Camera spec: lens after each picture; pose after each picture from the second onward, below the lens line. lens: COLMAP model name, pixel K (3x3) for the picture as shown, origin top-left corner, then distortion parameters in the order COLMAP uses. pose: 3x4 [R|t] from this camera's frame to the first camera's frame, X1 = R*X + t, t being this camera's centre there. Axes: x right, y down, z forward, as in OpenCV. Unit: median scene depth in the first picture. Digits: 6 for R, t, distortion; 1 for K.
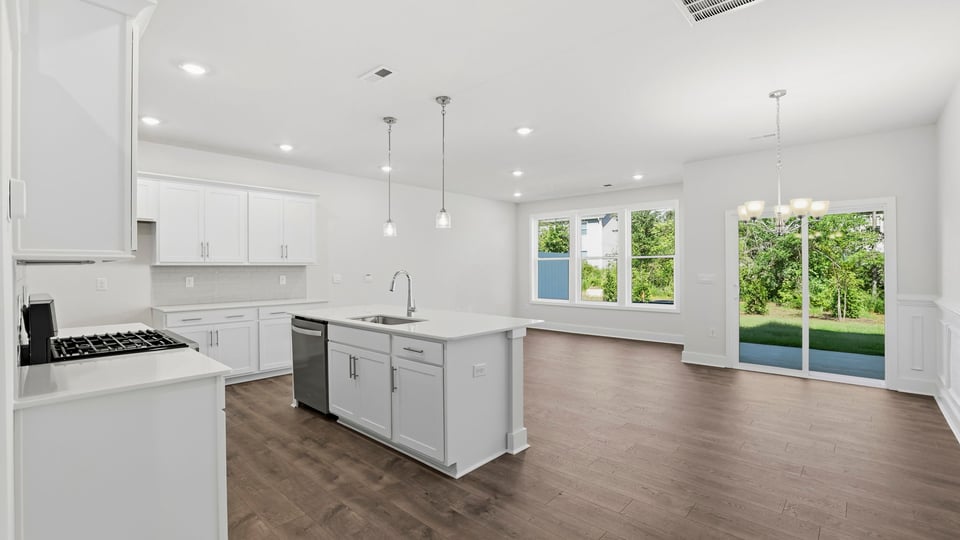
lens RADIAL K [[423.8, 0, 479.6], [0, 423.8, 270.9], [0, 0, 1]] dist [-0.017609, 0.006055]
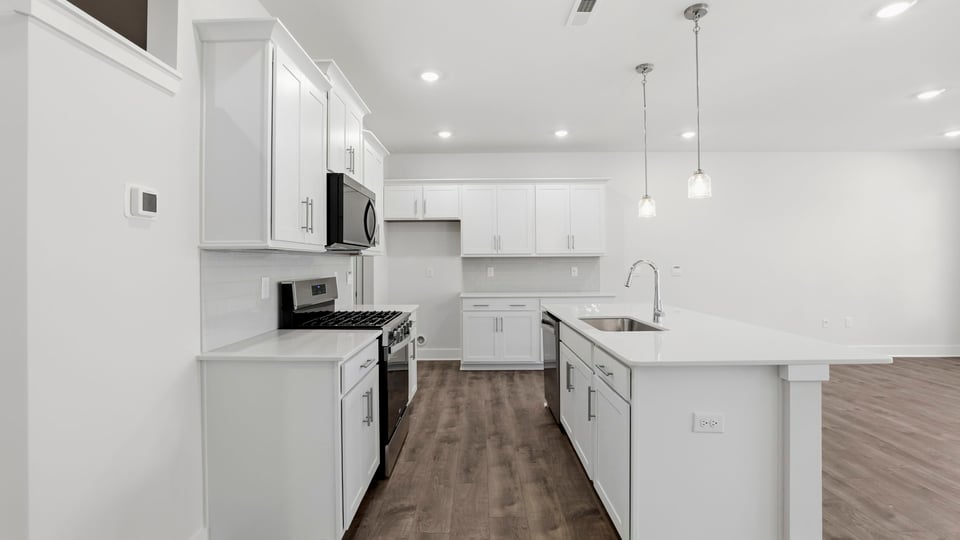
lens RADIAL K [[431.1, 0, 476.3], [0, 431.1, 260.9], [0, 0, 1]] dist [-0.018915, 0.001898]
pose [[0.668991, -0.002283, -0.743267, 0.185484], [-0.003425, 0.999975, -0.006155, 0.006109], [0.743263, 0.006663, 0.668967, 0.269947]]
